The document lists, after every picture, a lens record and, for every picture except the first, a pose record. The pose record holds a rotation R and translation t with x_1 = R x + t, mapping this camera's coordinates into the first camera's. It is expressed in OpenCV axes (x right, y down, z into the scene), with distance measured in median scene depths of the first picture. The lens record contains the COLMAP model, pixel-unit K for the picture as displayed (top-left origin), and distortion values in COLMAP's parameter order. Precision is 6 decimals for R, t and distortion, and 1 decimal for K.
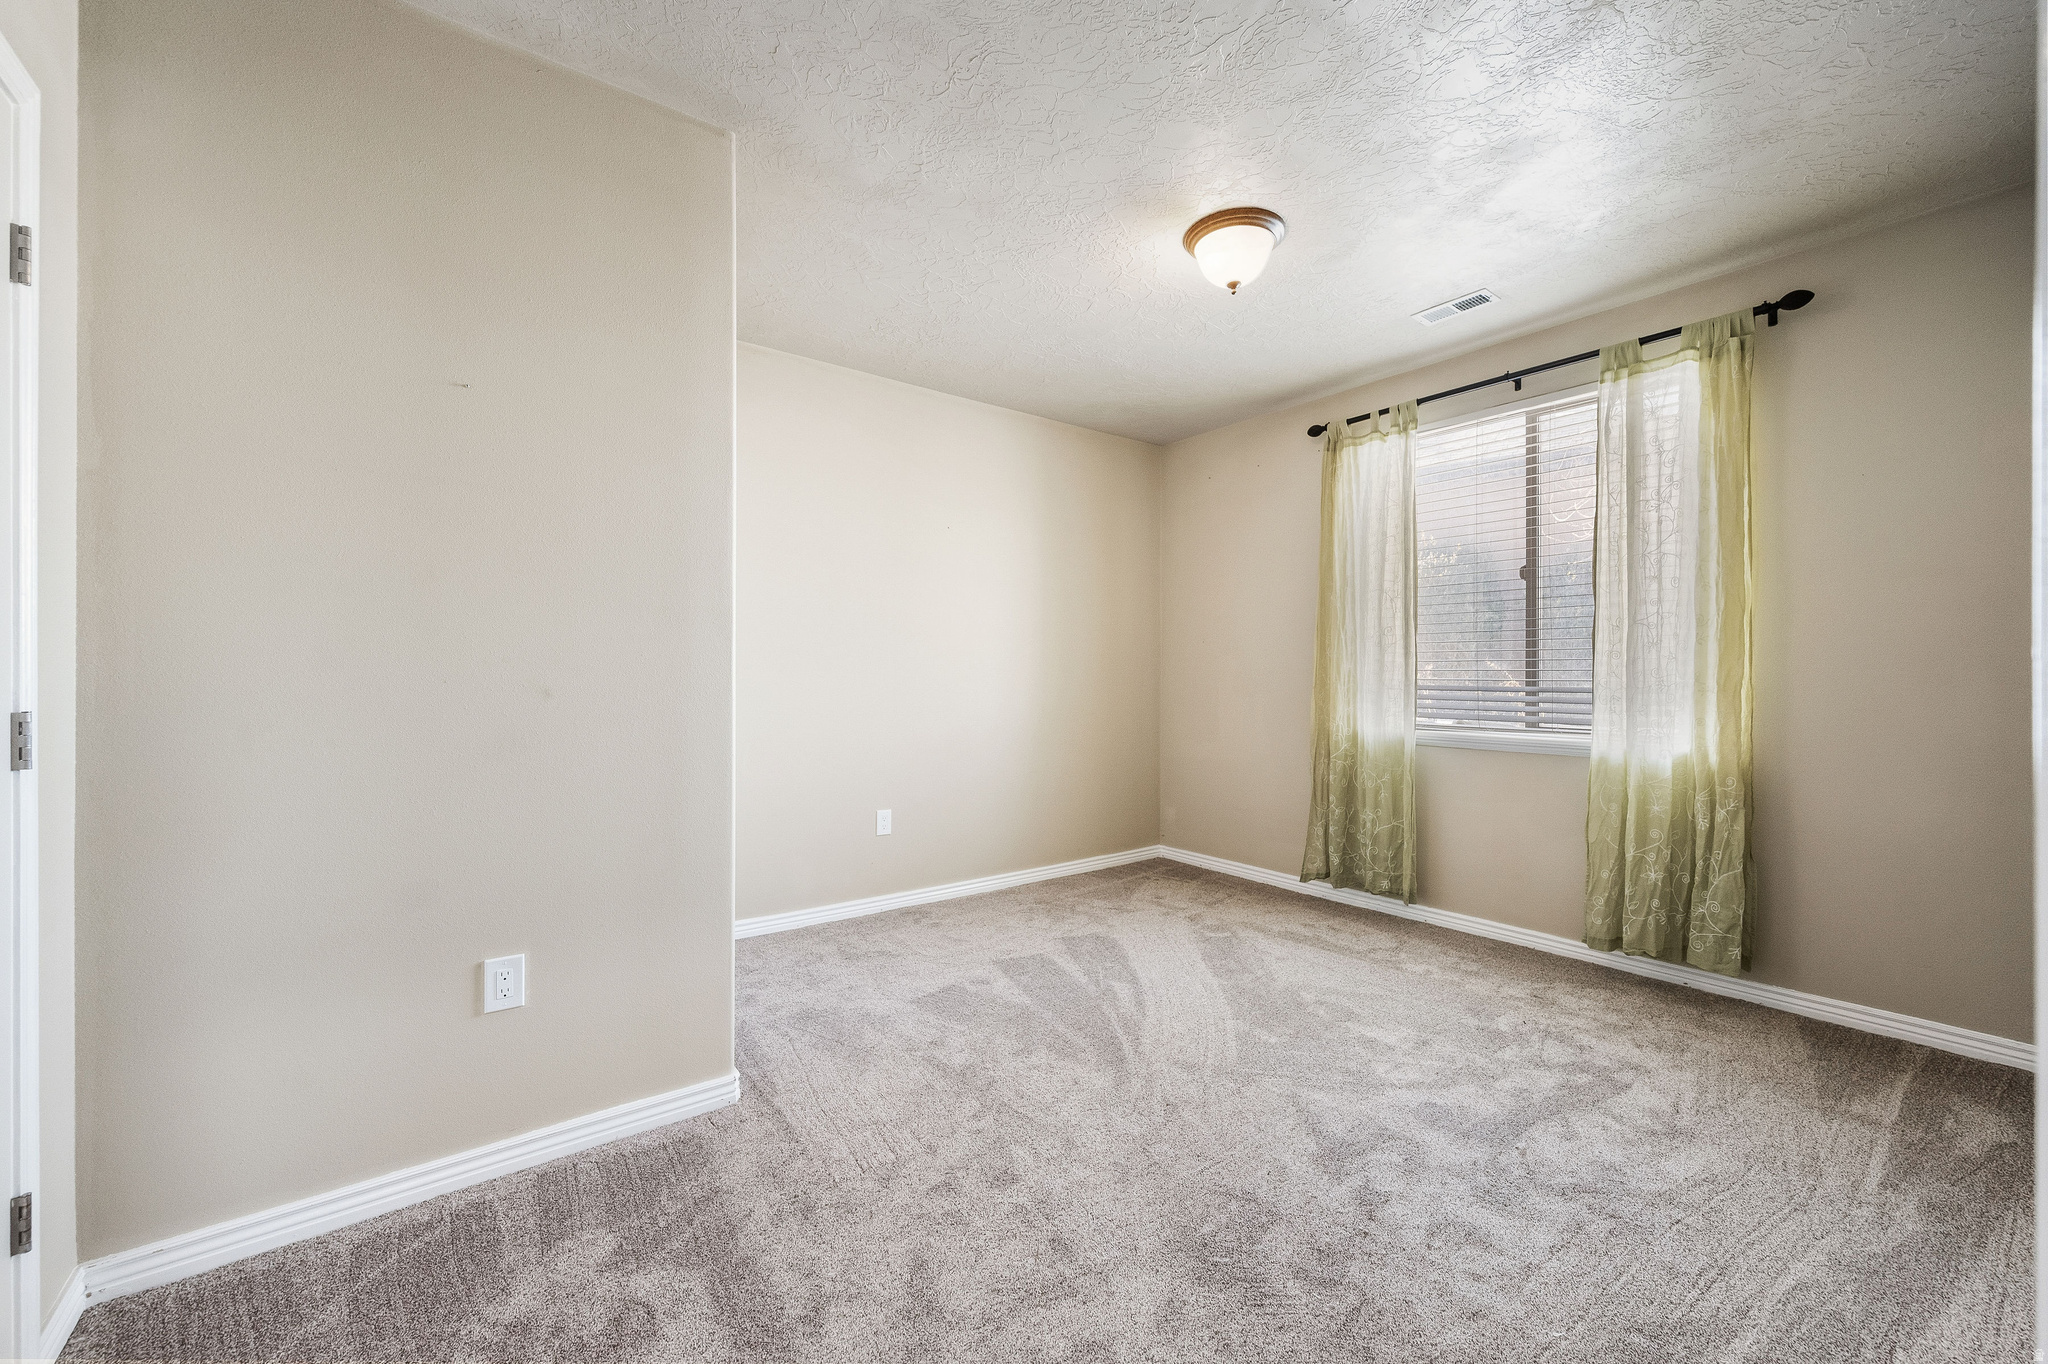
lens RADIAL K [[801.3, 0, 1024.0], [0, 801.3, 682.0], [0, 0, 1]] dist [-0.000544, 0.000300]
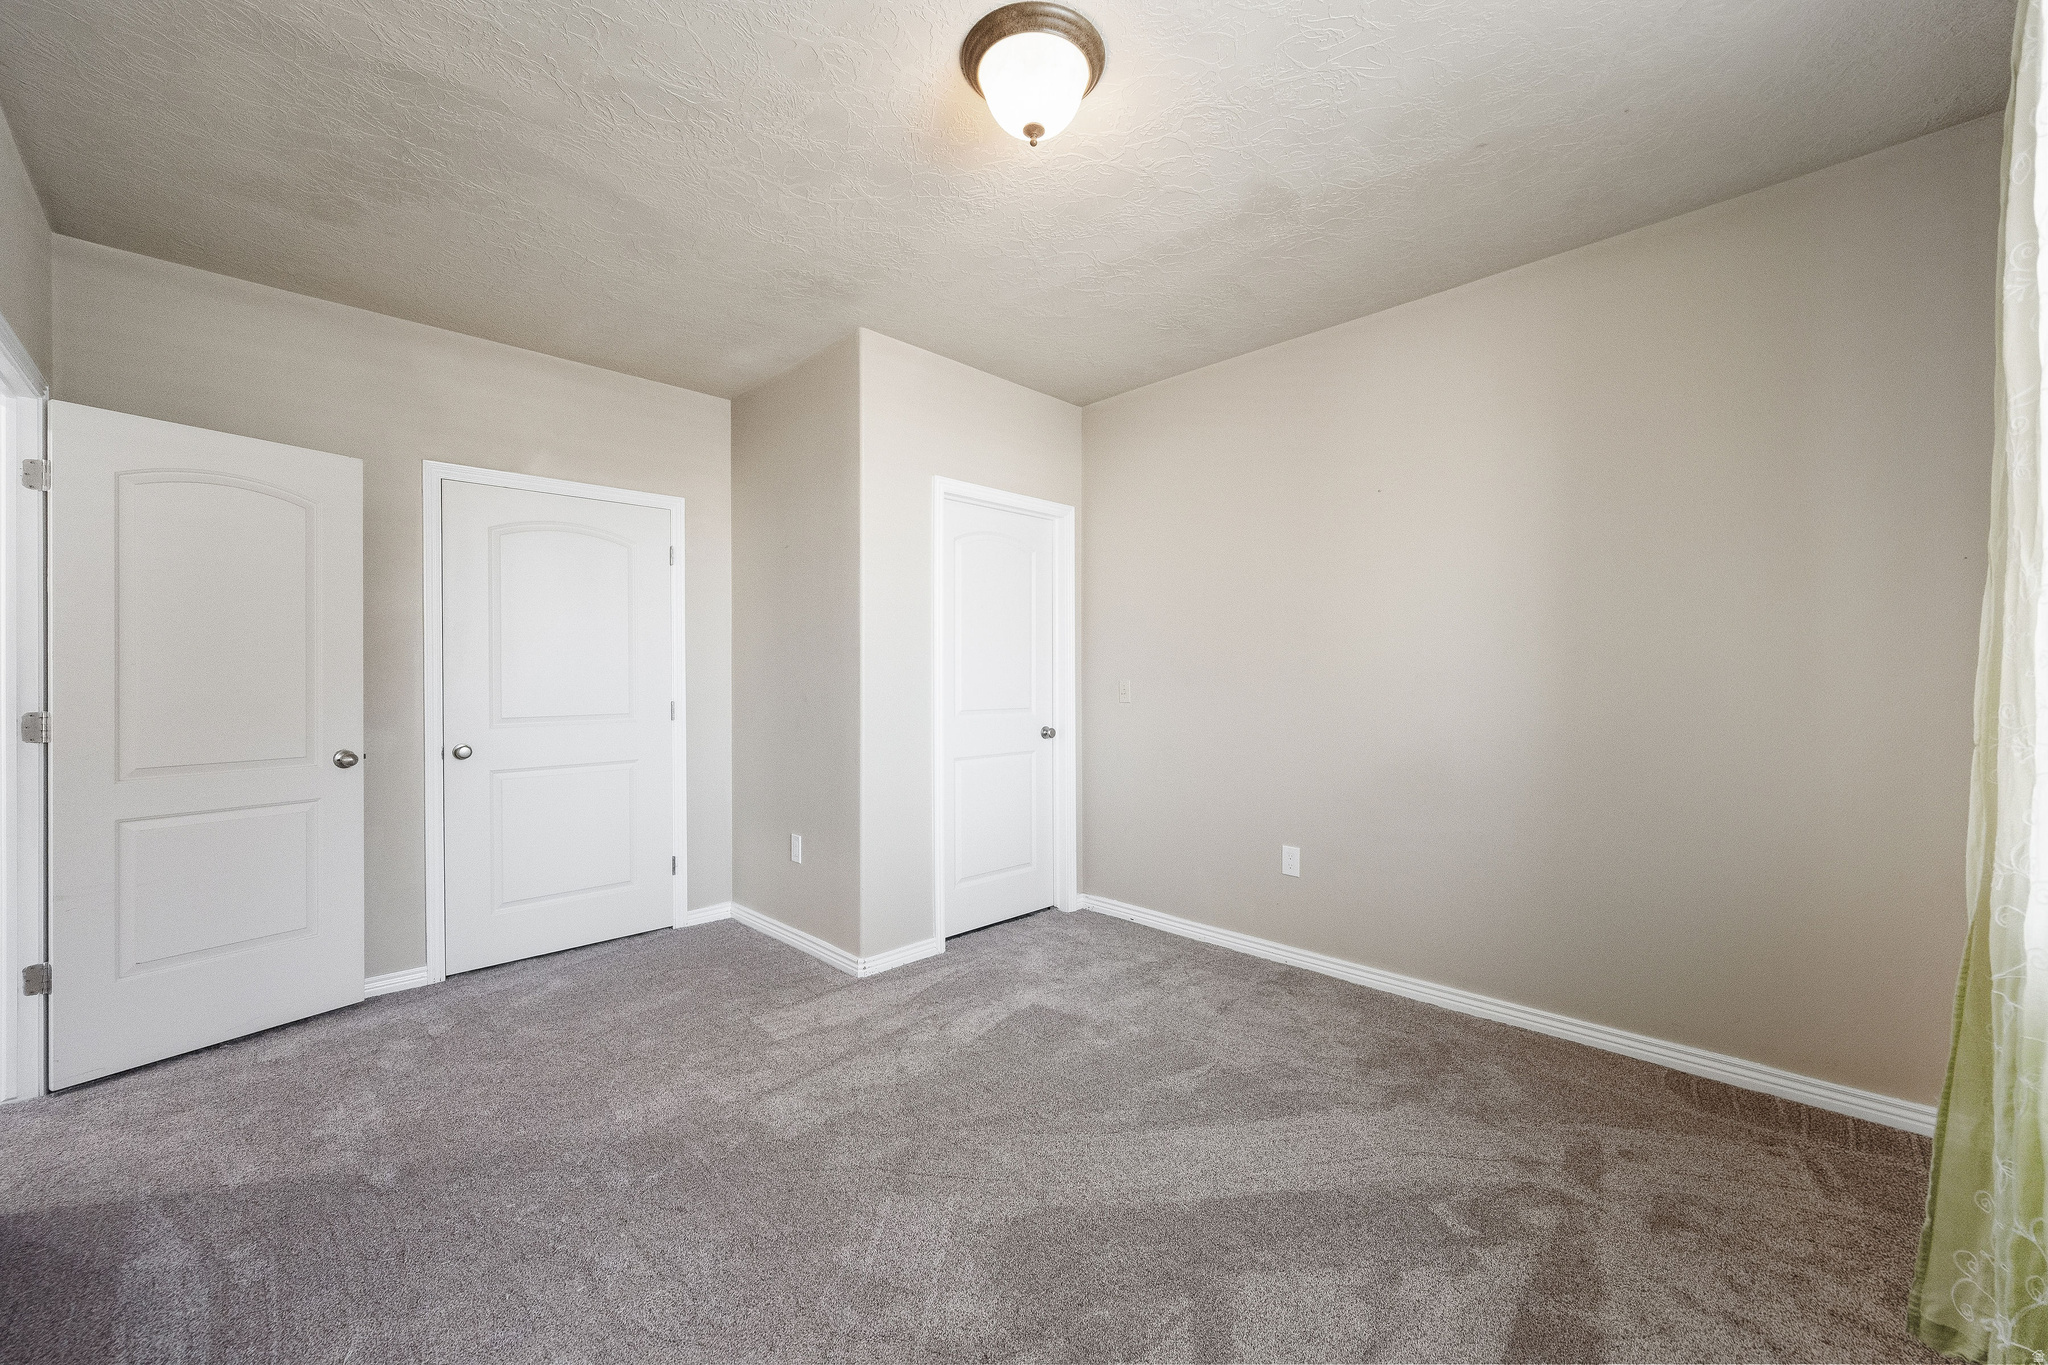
lens RADIAL K [[801.3, 0, 1024.0], [0, 801.3, 682.5], [0, 0, 1]] dist [-0.000544, 0.000300]
pose [[0.125058, 0.000716, -0.992149, 0.699099], [-0.002172, 0.999998, 0.000448, -0.015663], [0.992147, 0.002099, 0.125060, 0.676009]]
